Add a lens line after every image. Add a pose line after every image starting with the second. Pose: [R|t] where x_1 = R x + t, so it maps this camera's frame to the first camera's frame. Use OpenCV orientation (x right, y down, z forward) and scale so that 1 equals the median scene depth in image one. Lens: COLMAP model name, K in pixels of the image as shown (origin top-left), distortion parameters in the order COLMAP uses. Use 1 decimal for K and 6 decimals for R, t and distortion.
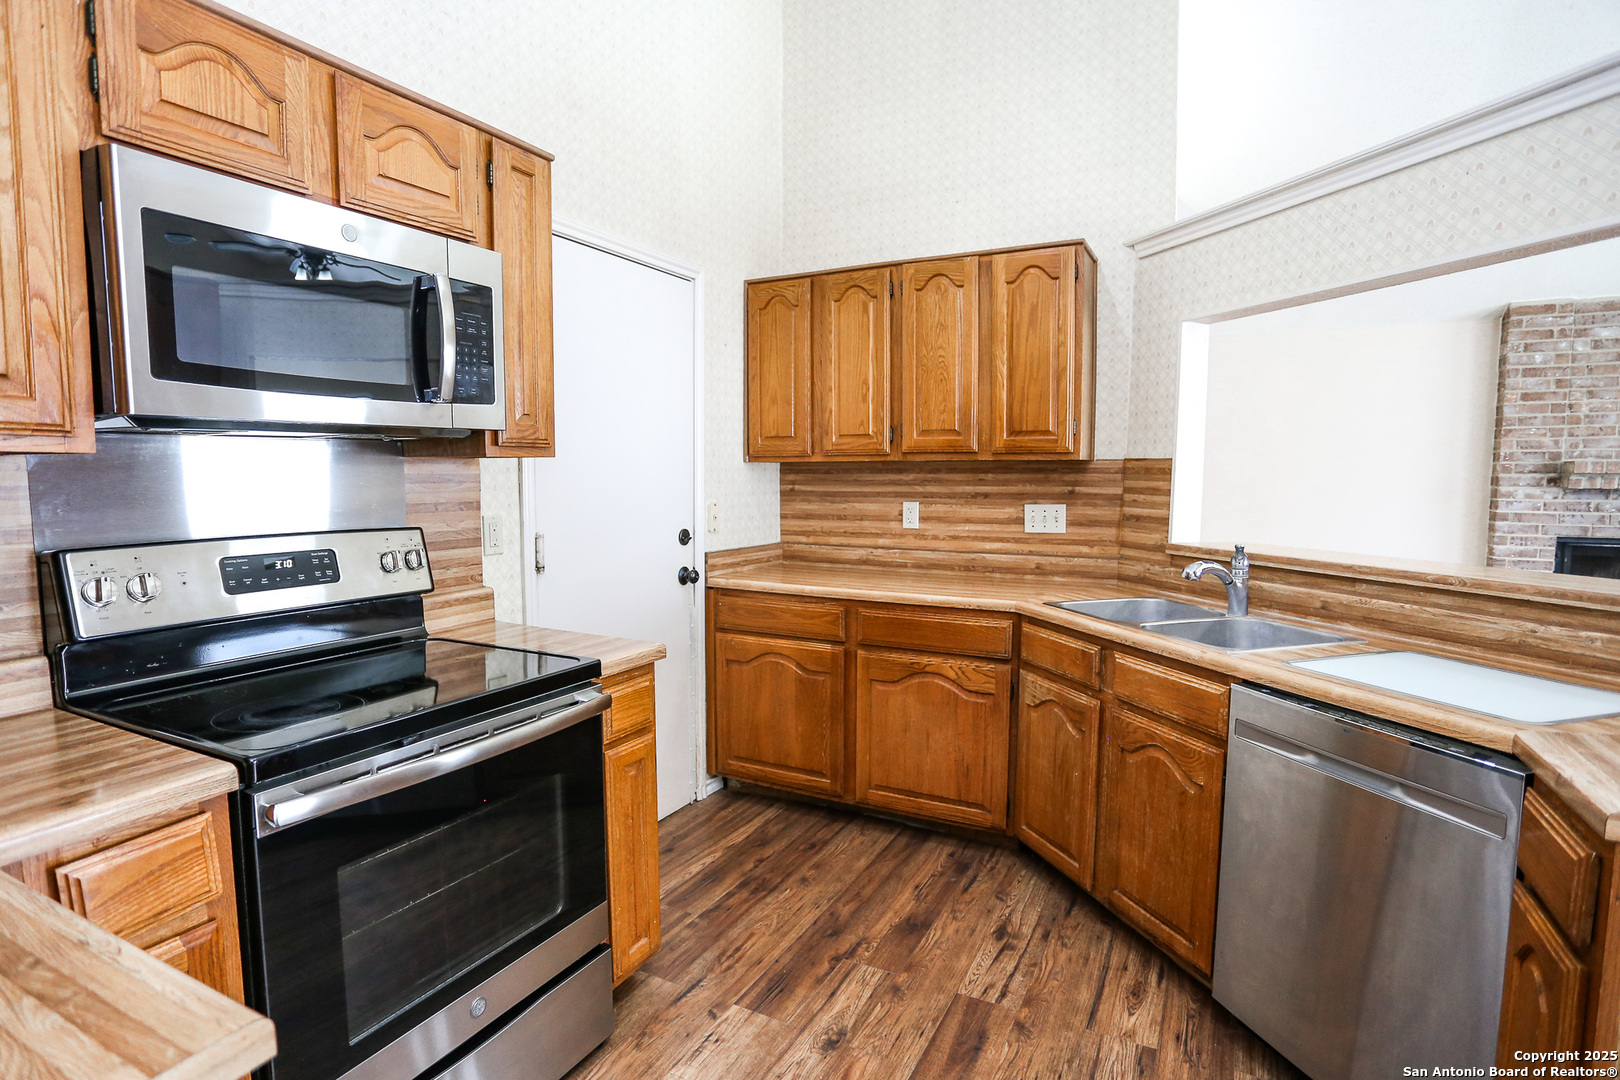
lens RADIAL K [[833.2, 0, 800.4], [0, 833.2, 546.2], [0, 0, 1]] dist [-0.071085, 0.030815]
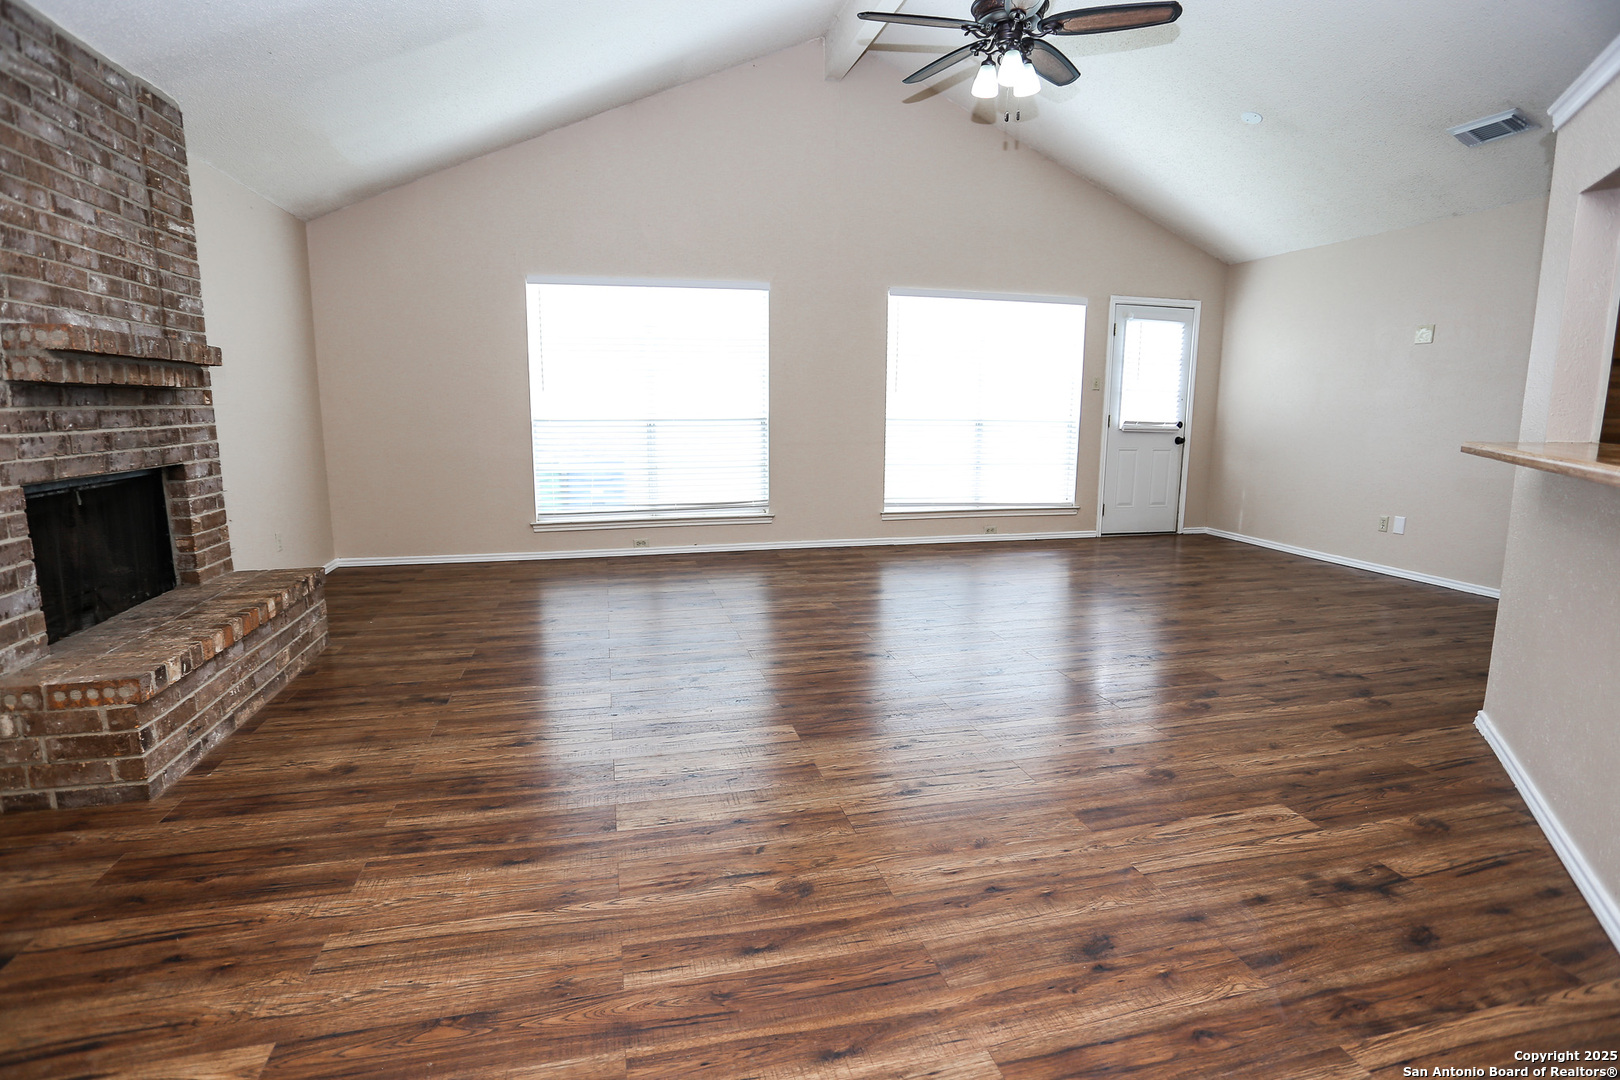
lens RADIAL K [[802.0, 0, 806.0], [0, 802.0, 546.4], [0, 0, 1]] dist [-0.068276, 0.028269]
pose [[-0.658942, -0.136654, 0.739676, 0.477635], [0.060498, 0.970545, 0.233202, -0.088825], [-0.749757, 0.198416, -0.631265, 1.512575]]
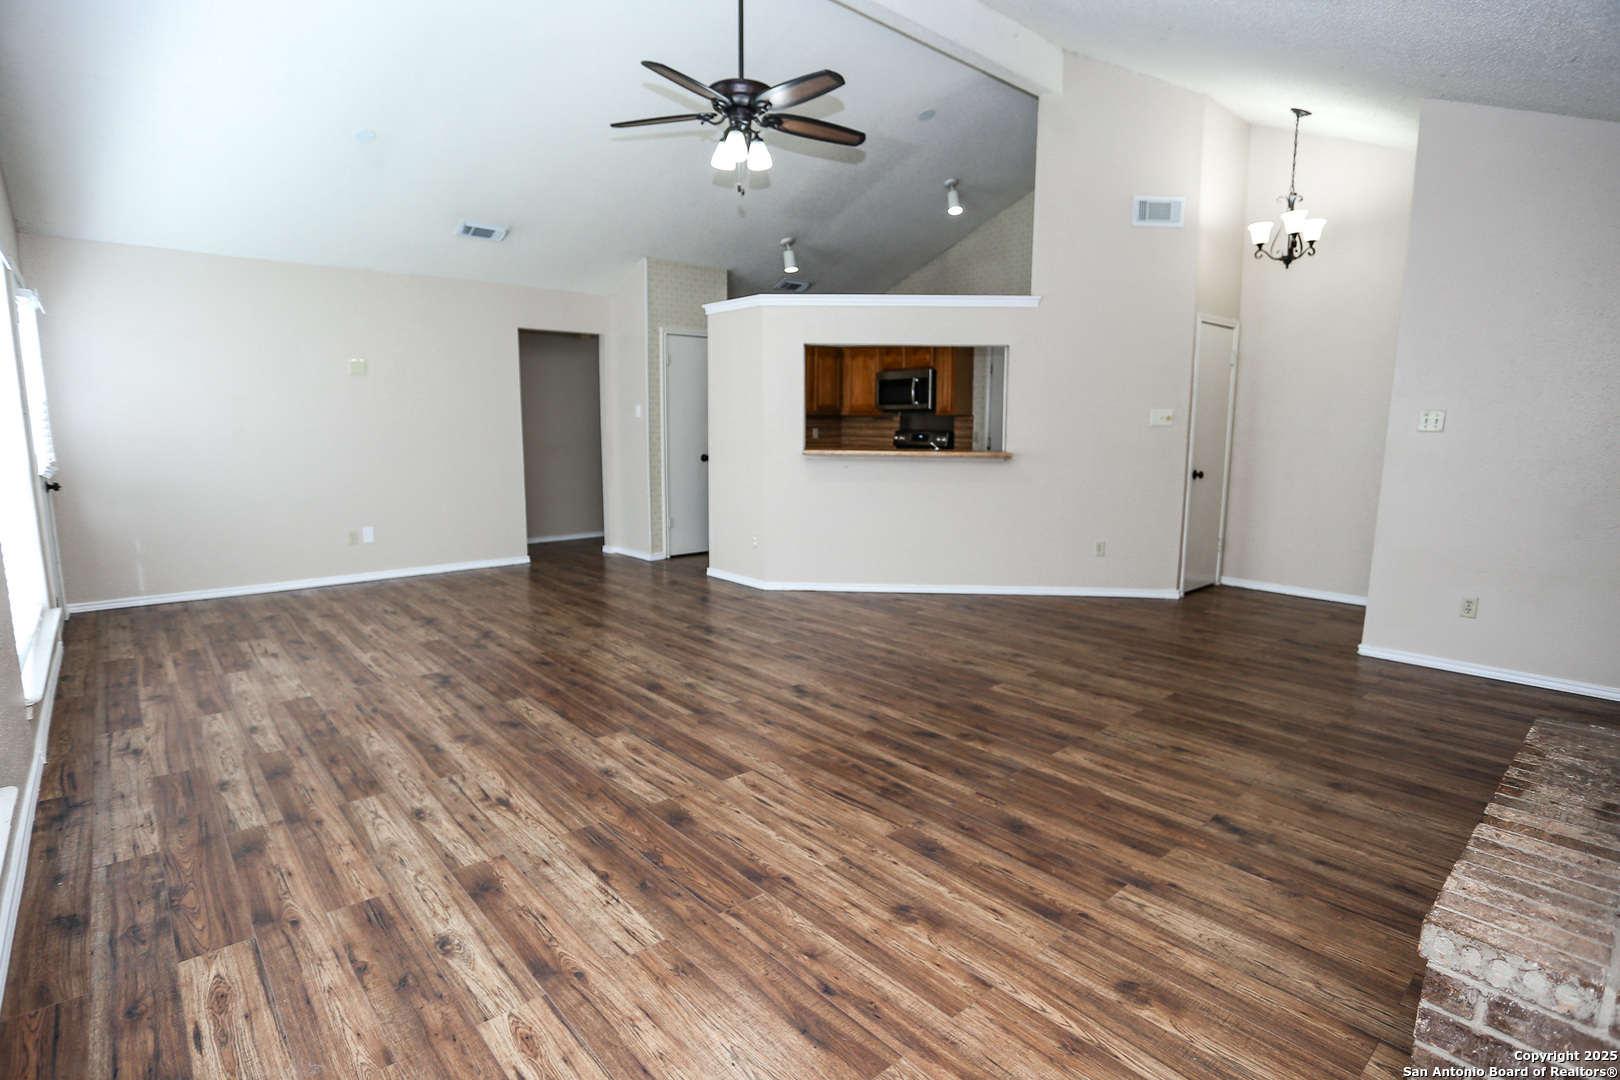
lens RADIAL K [[810.2, 0, 795.3], [0, 810.2, 544.2], [0, 0, 1]] dist [-0.078080, 0.032013]
pose [[-0.368338, 0.135207, -0.919808, 2.299435], [-0.089843, 0.979561, 0.179968, -0.082678], [0.925341, 0.148927, -0.348662, 1.115377]]
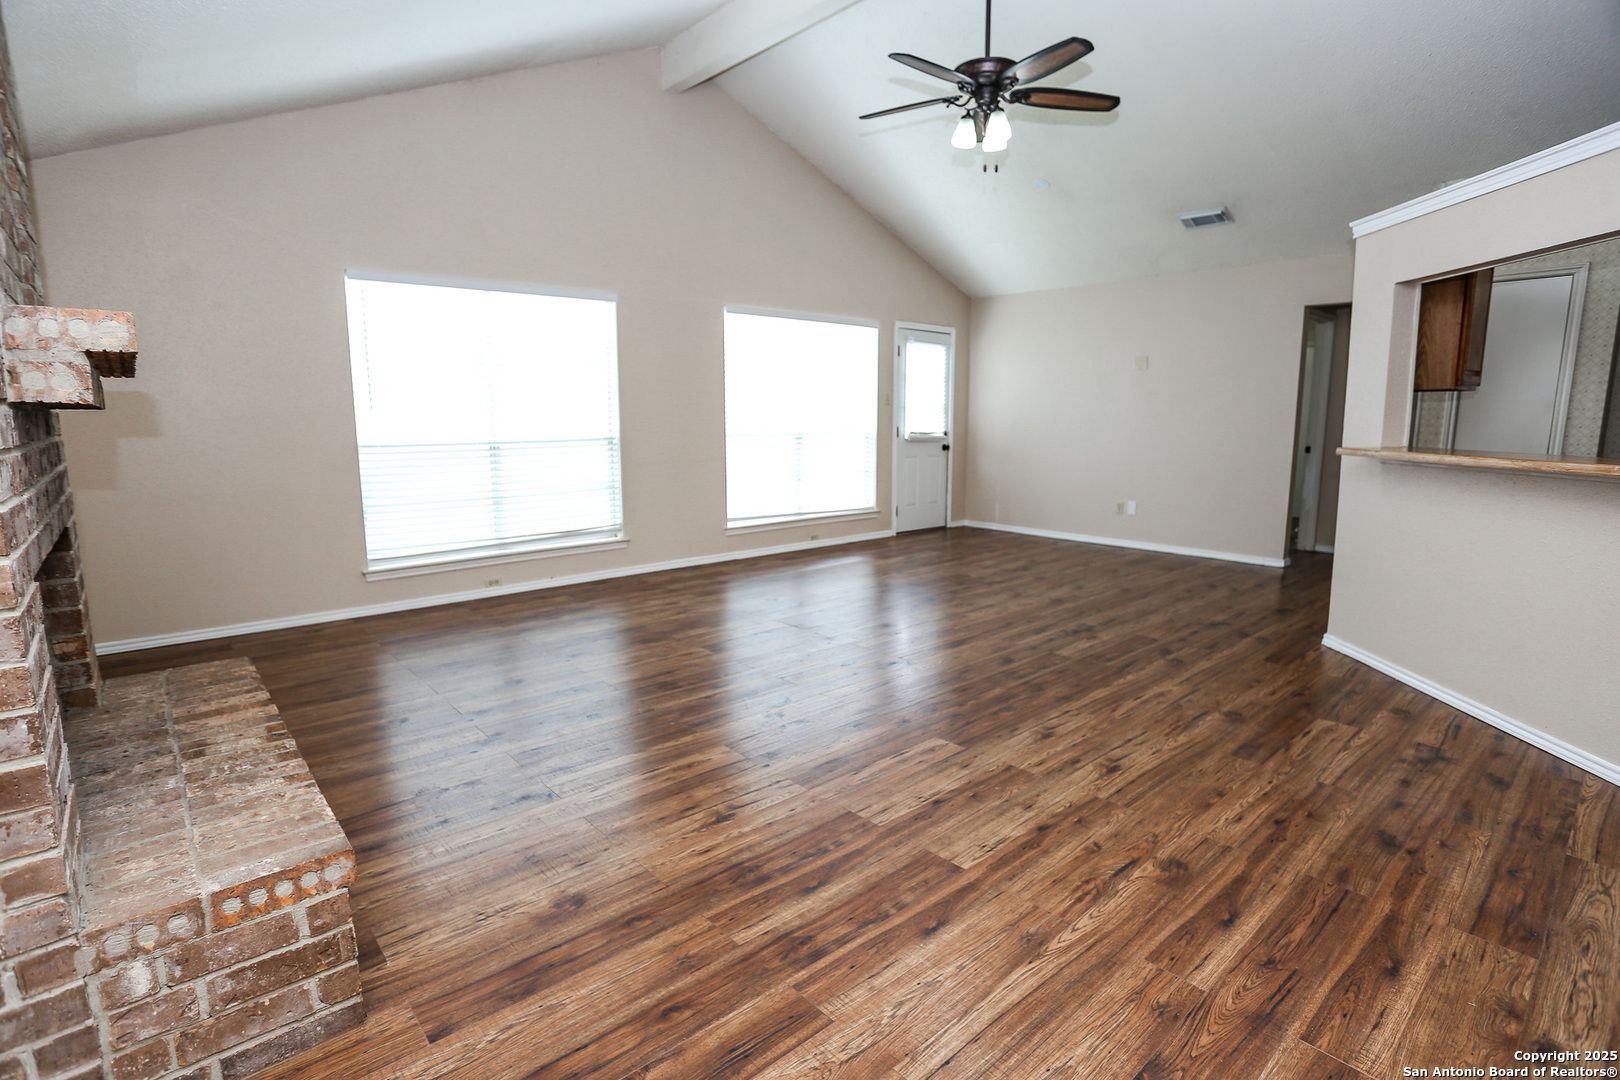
lens RADIAL K [[790.6, 0, 805.3], [0, 790.6, 544.5], [0, 0, 1]] dist [-0.074693, 0.031789]
pose [[-0.932841, -0.058572, 0.355496, 0.958117], [0.031750, 0.969494, 0.243048, -0.128075], [-0.358888, 0.238012, -0.902524, 1.819930]]
